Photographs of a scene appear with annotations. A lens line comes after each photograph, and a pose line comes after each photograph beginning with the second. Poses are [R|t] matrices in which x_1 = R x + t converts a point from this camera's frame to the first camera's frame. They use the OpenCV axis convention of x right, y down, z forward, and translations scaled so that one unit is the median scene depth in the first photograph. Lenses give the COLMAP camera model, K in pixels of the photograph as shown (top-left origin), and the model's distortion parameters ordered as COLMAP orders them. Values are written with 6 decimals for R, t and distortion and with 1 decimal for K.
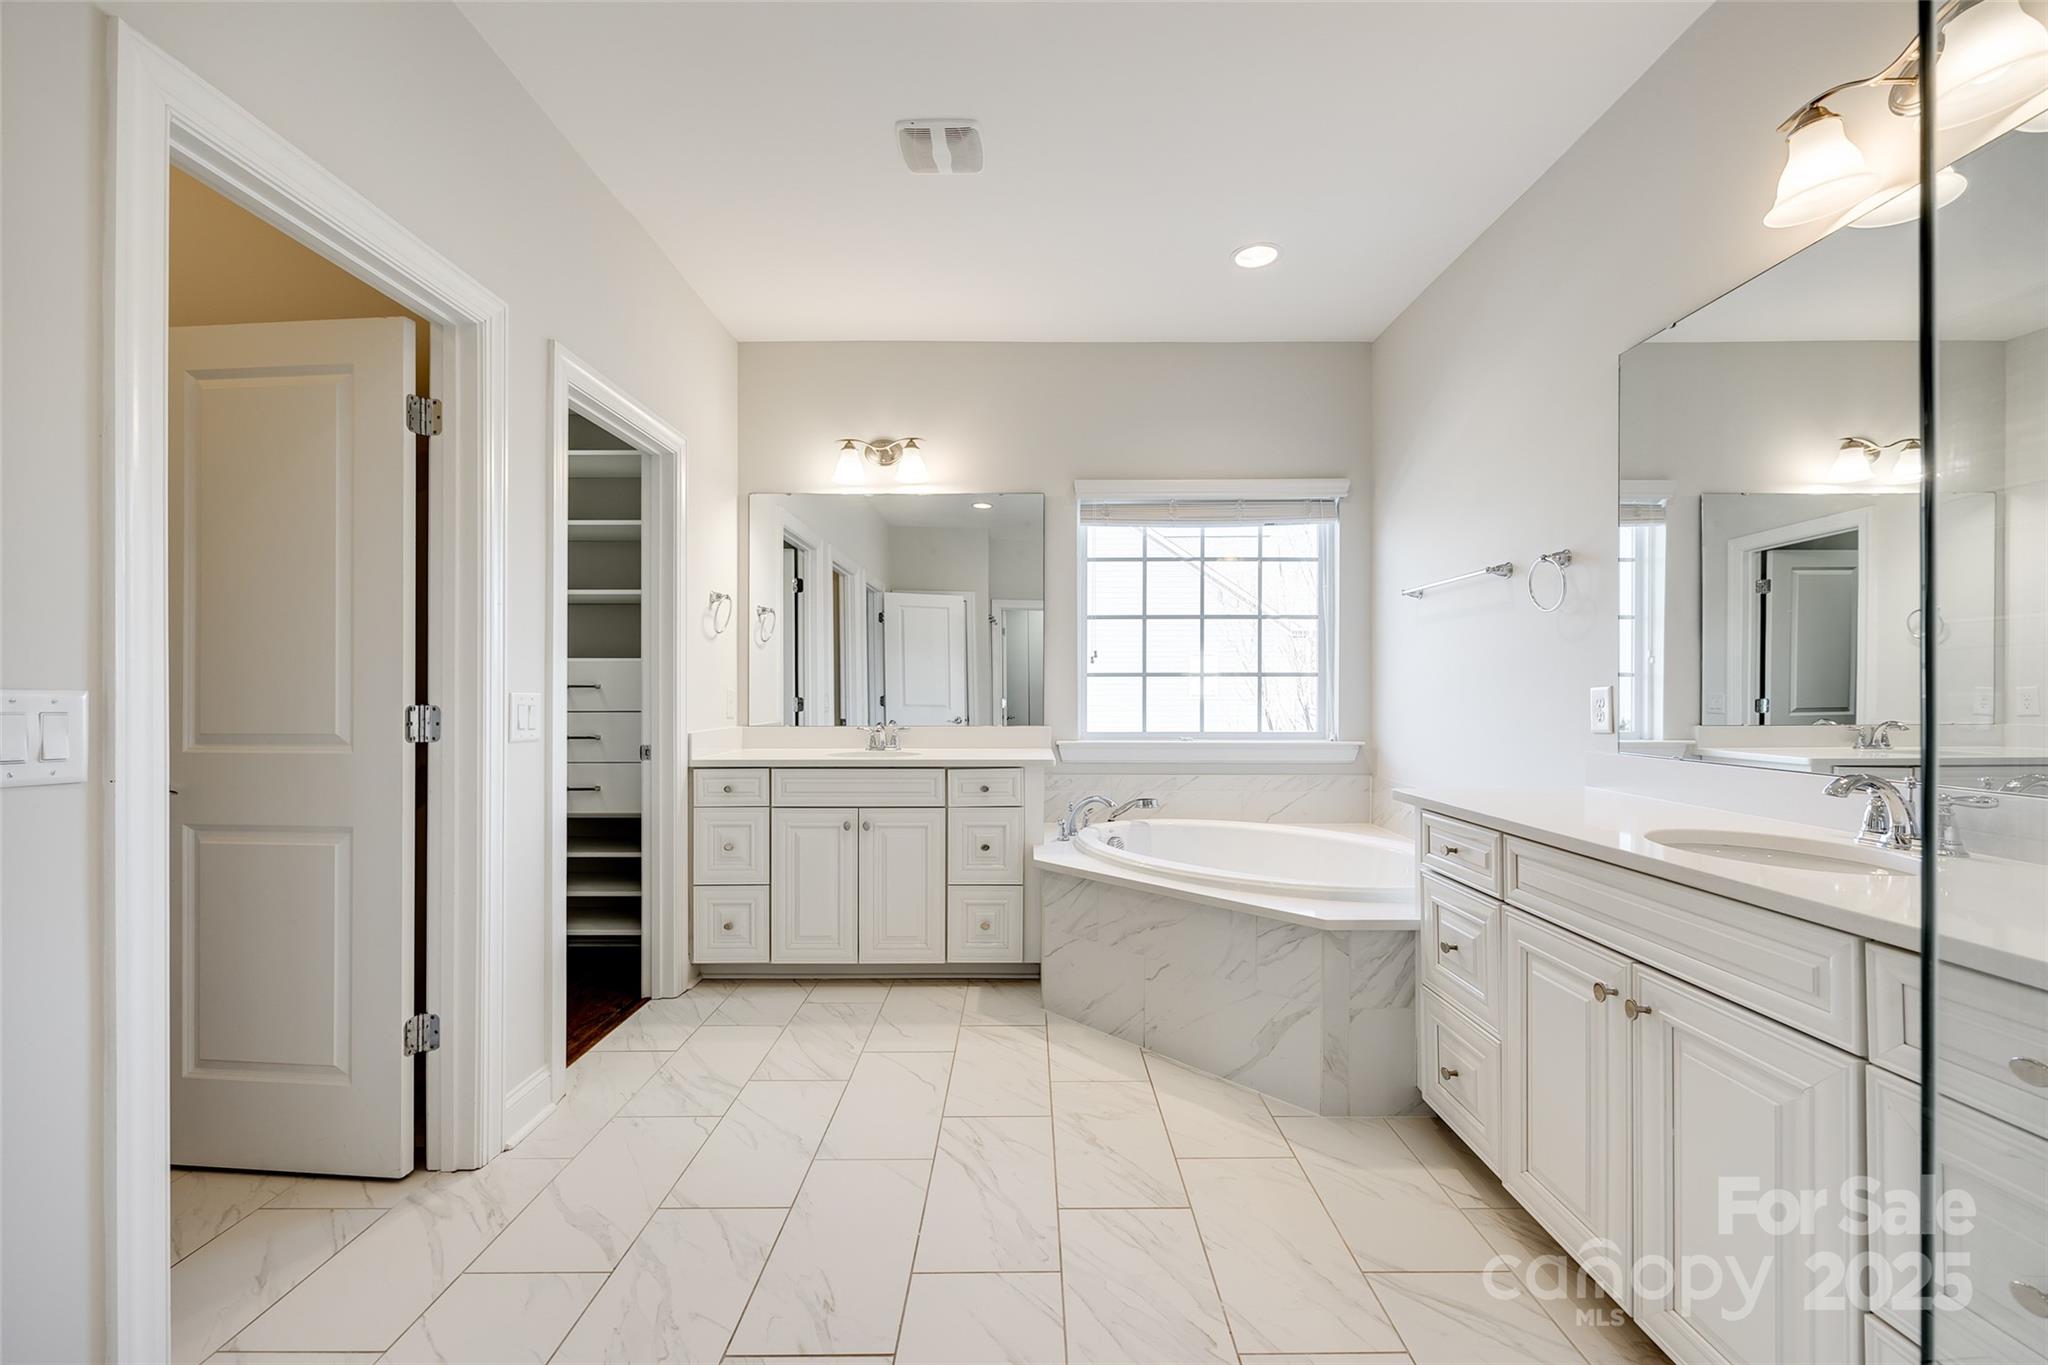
lens RADIAL K [[805.1, 0, 1044.9], [0, 805.1, 690.8], [0, 0, 1]] dist [-0.006334, -0.000997]
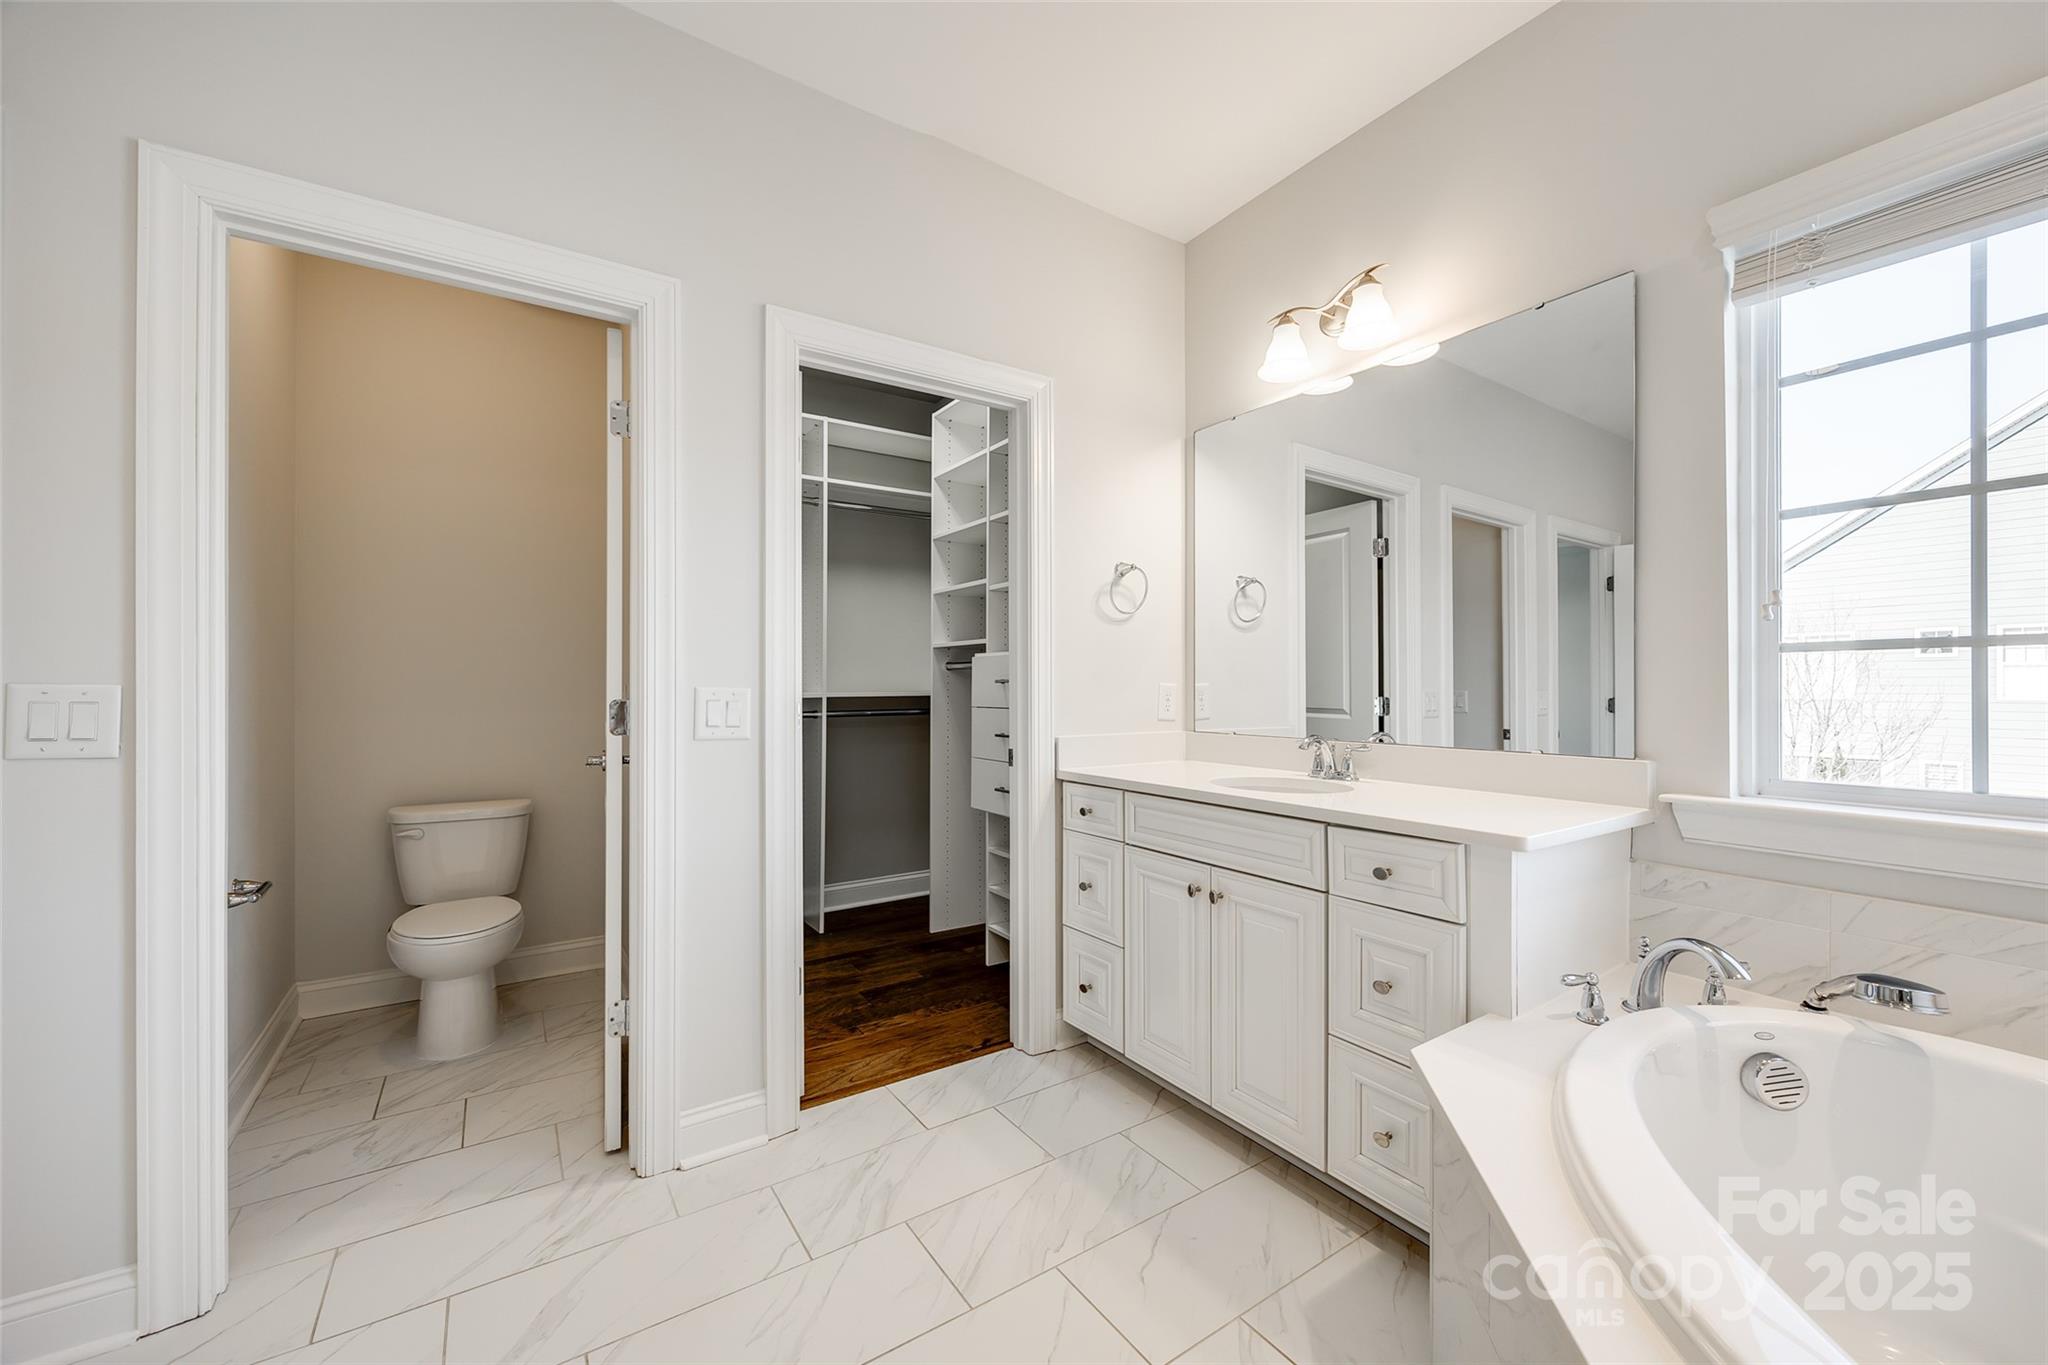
lens RADIAL K [[805.1, 0, 1018.7], [0, 805.1, 689.4], [0, 0, 1]] dist [-0.006334, -0.000997]
pose [[0.560471, -0.001178, -0.828173, 0.216152], [0.001092, 0.999999, -0.000684, 0.003446], [0.828173, -0.000521, 0.560472, 0.506919]]
